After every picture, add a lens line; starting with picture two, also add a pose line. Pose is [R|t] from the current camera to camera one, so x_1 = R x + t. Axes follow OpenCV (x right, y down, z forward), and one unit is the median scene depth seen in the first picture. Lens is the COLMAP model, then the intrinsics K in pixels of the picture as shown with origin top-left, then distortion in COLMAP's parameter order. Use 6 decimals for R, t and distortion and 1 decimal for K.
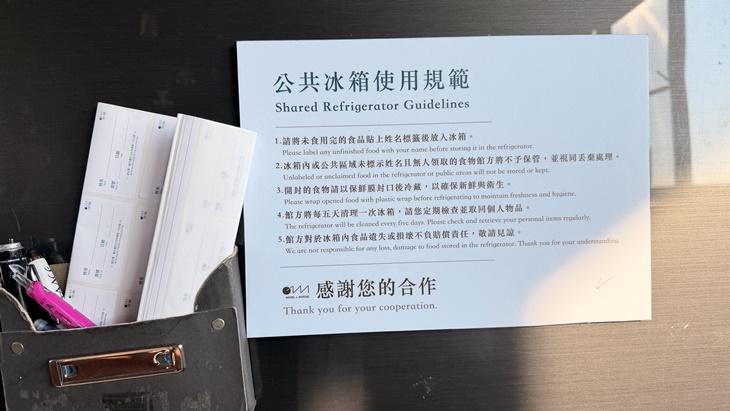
lens RADIAL K [[517.1, 0, 365.2], [0, 517.1, 204.1], [0, 0, 1]] dist [-0.000262, 0.000072]
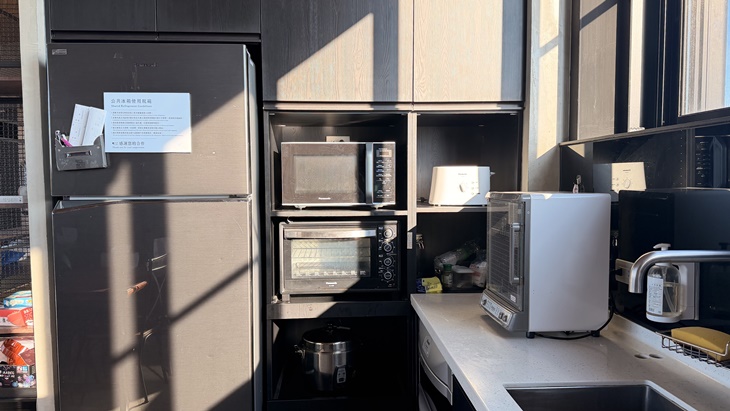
lens RADIAL K [[517.1, 0, 363.3], [0, 517.1, 209.6], [0, 0, 1]] dist [-0.000262, 0.000072]
pose [[0.999626, 0.027223, 0.002753, 2.246756], [-0.027273, 0.999418, 0.020513, 0.637527], [-0.002193, -0.020580, 0.999786, -3.970010]]
